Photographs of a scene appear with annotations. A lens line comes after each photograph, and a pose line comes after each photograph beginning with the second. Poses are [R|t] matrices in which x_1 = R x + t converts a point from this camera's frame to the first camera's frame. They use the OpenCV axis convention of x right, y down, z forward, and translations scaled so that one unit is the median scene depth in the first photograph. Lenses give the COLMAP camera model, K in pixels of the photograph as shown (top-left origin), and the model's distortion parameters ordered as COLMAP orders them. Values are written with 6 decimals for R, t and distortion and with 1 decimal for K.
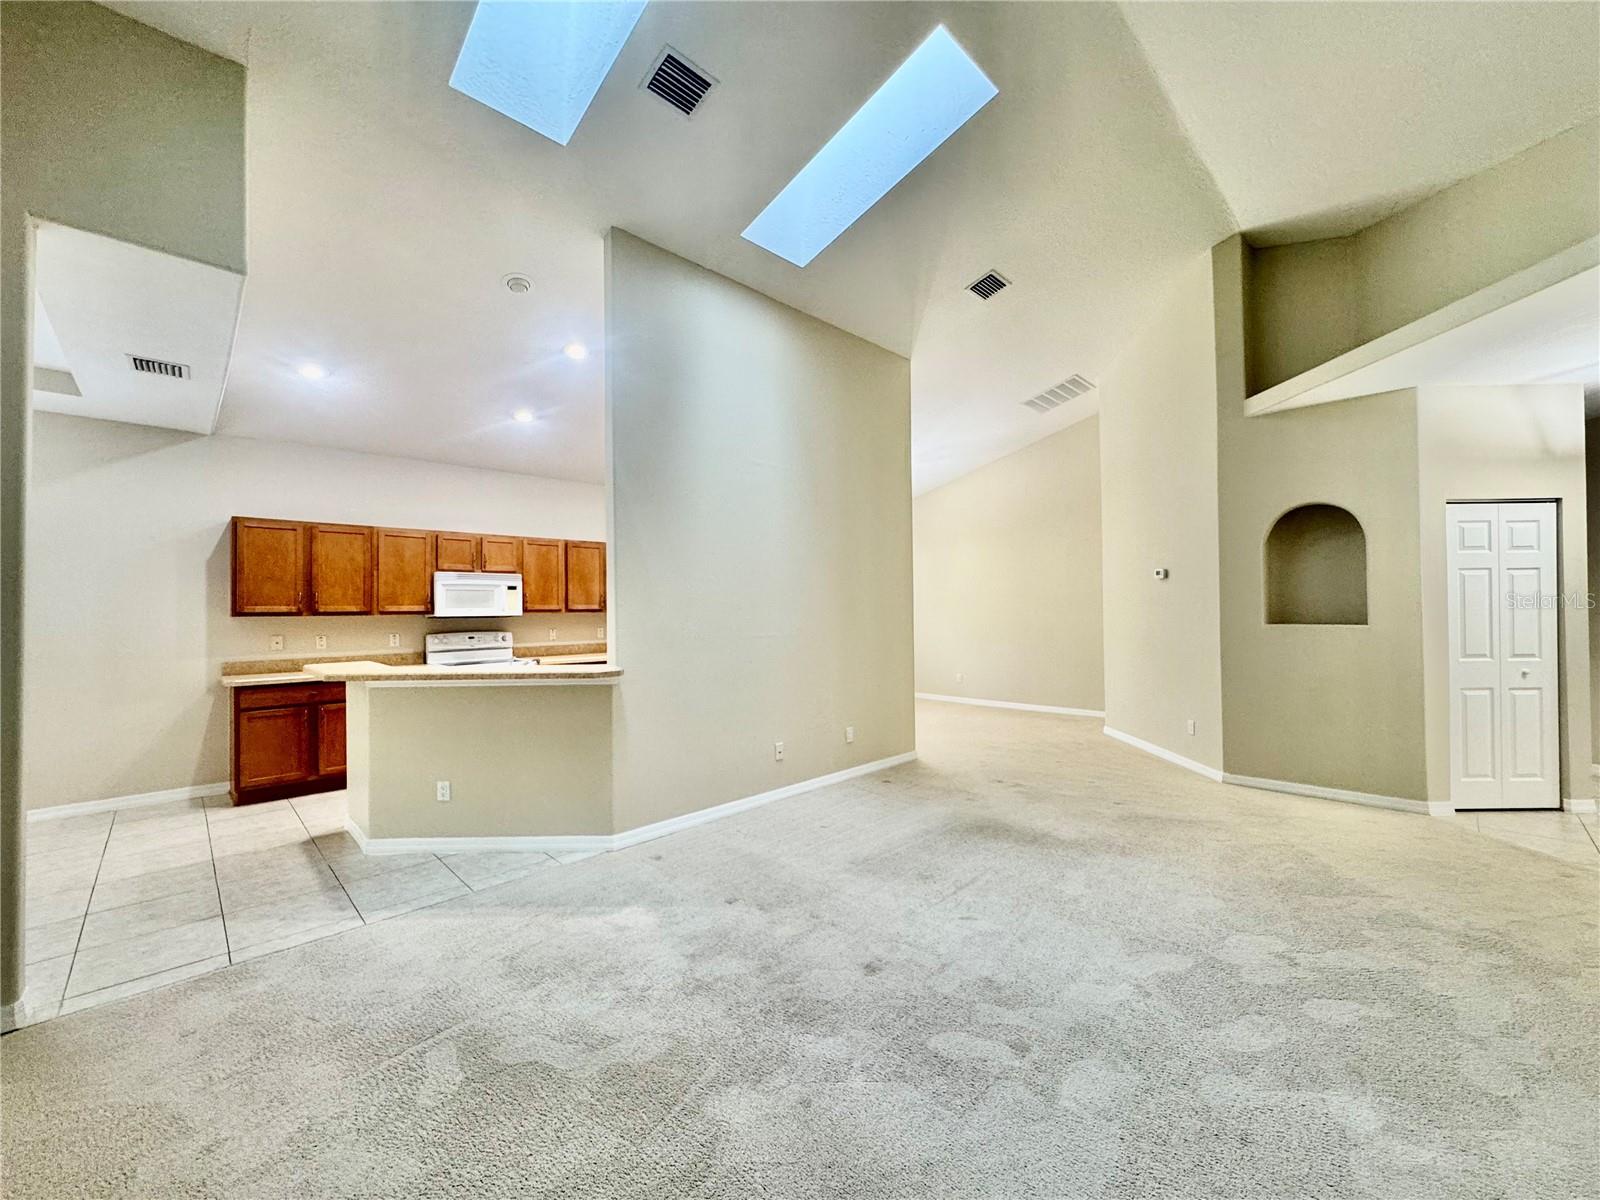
lens RADIAL K [[639.6, 0, 795.7], [0, 639.6, 604.4], [0, 0, 1]] dist [-0.002927, -0.000248]
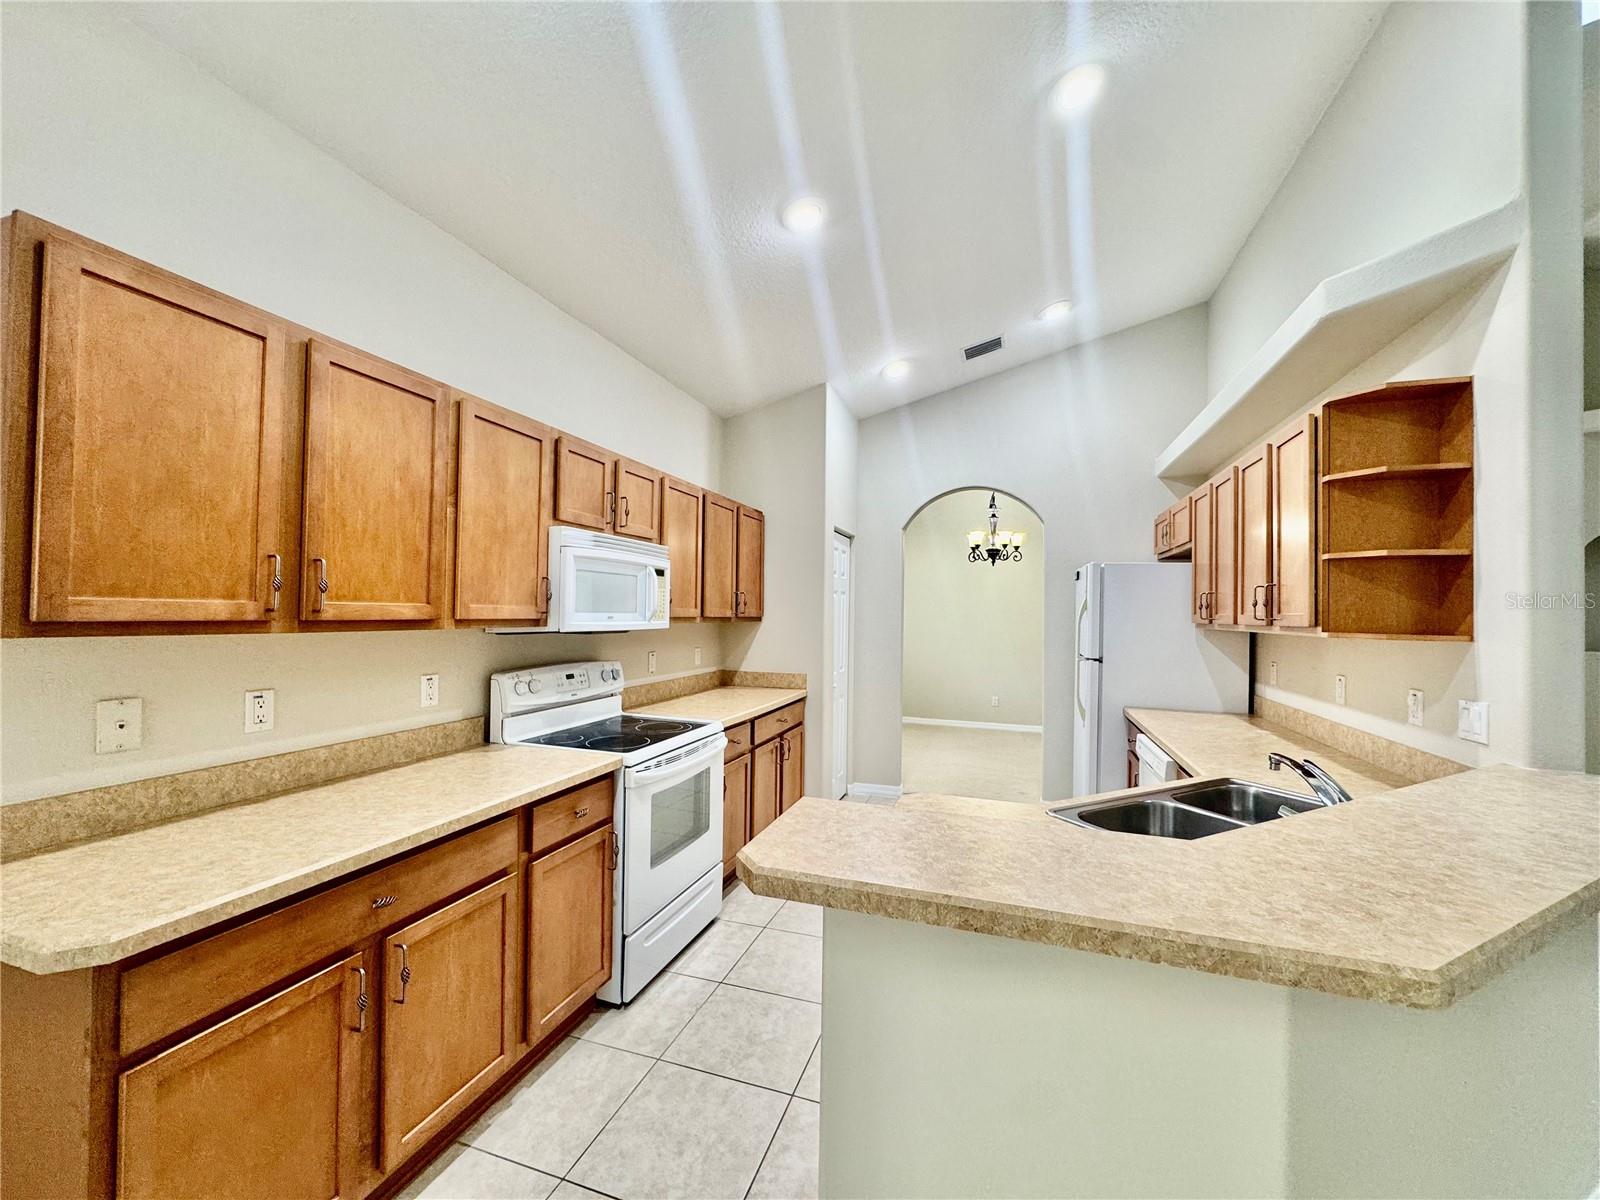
lens RADIAL K [[639.6, 0, 795.6], [0, 639.6, 602.1], [0, 0, 1]] dist [-0.002927, -0.000248]
pose [[0.895087, 0.032873, 0.444678, -0.646373], [-0.029890, 0.999459, -0.013721, 0.000405], [-0.444889, -0.001010, 0.895585, 0.586854]]
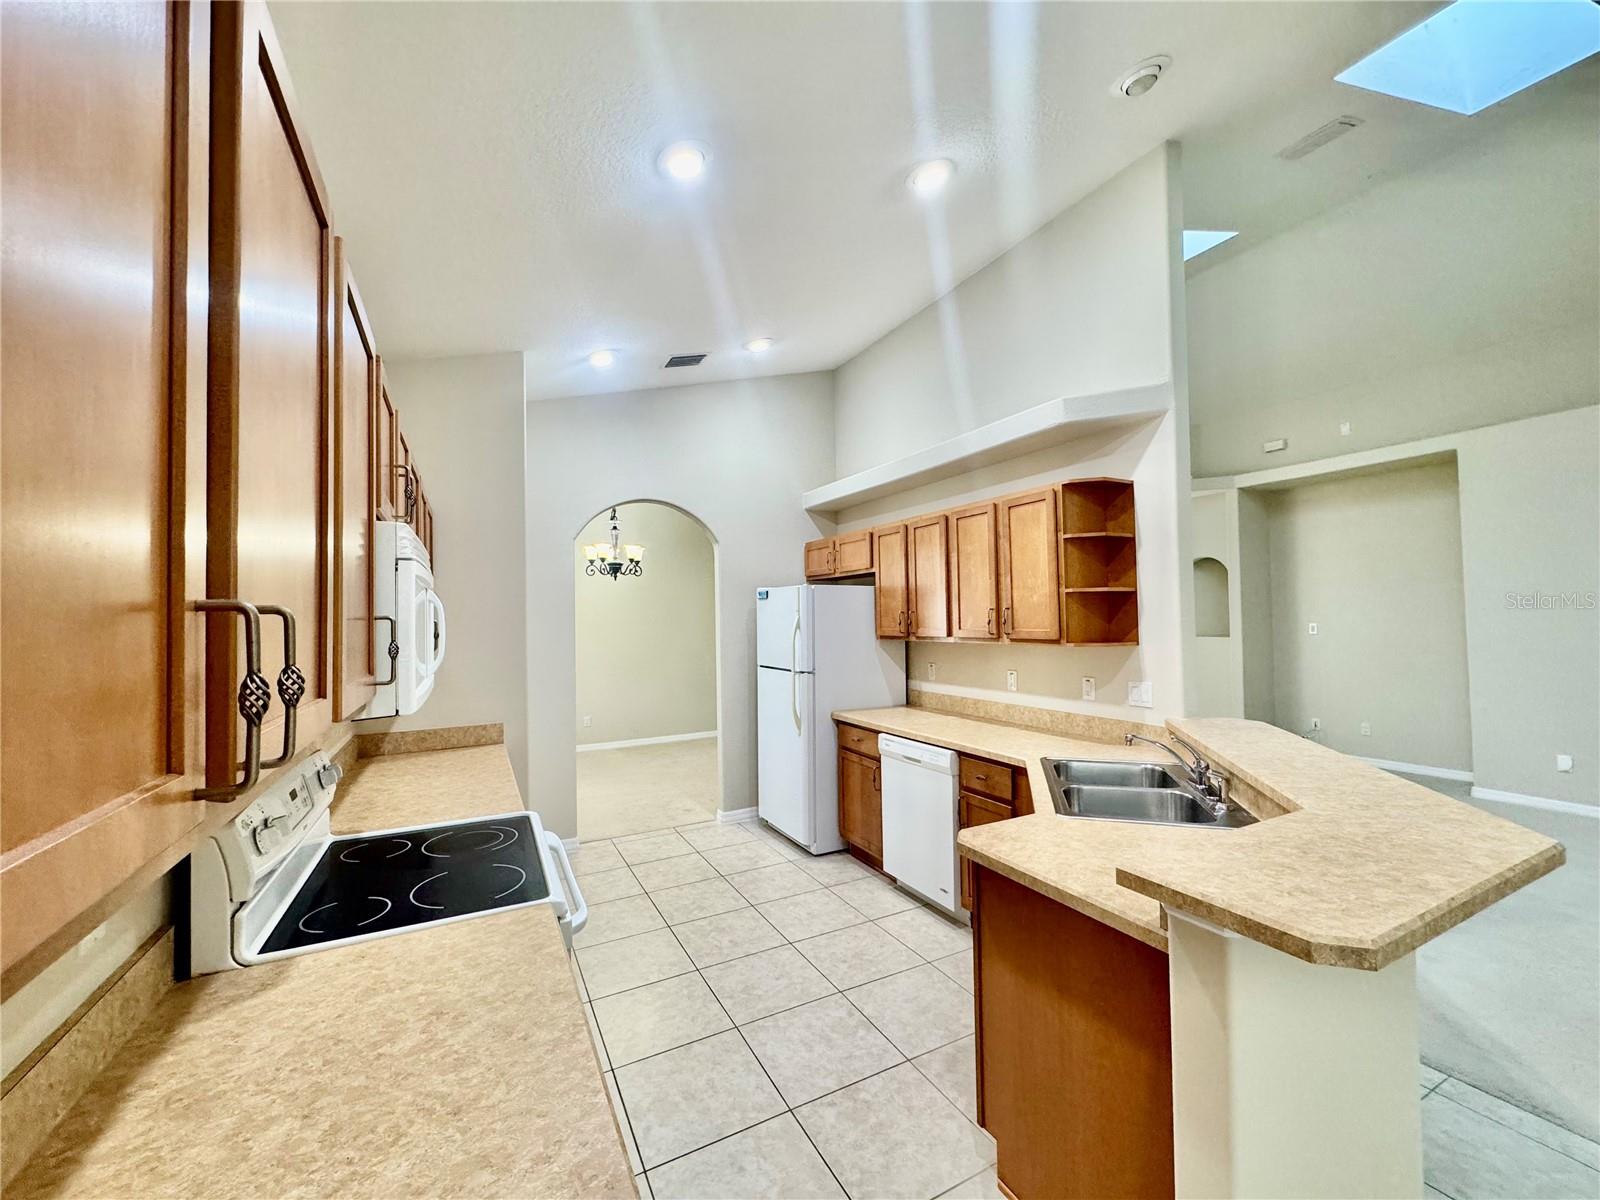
lens RADIAL K [[639.6, 0, 801.4], [0, 639.6, 602.0], [0, 0, 1]] dist [-0.002927, -0.000248]
pose [[0.291387, 0.032104, 0.956066, -0.784317], [0.006681, 0.999344, -0.035594, -0.013460], [-0.956582, 0.016759, 0.290981, 0.846720]]
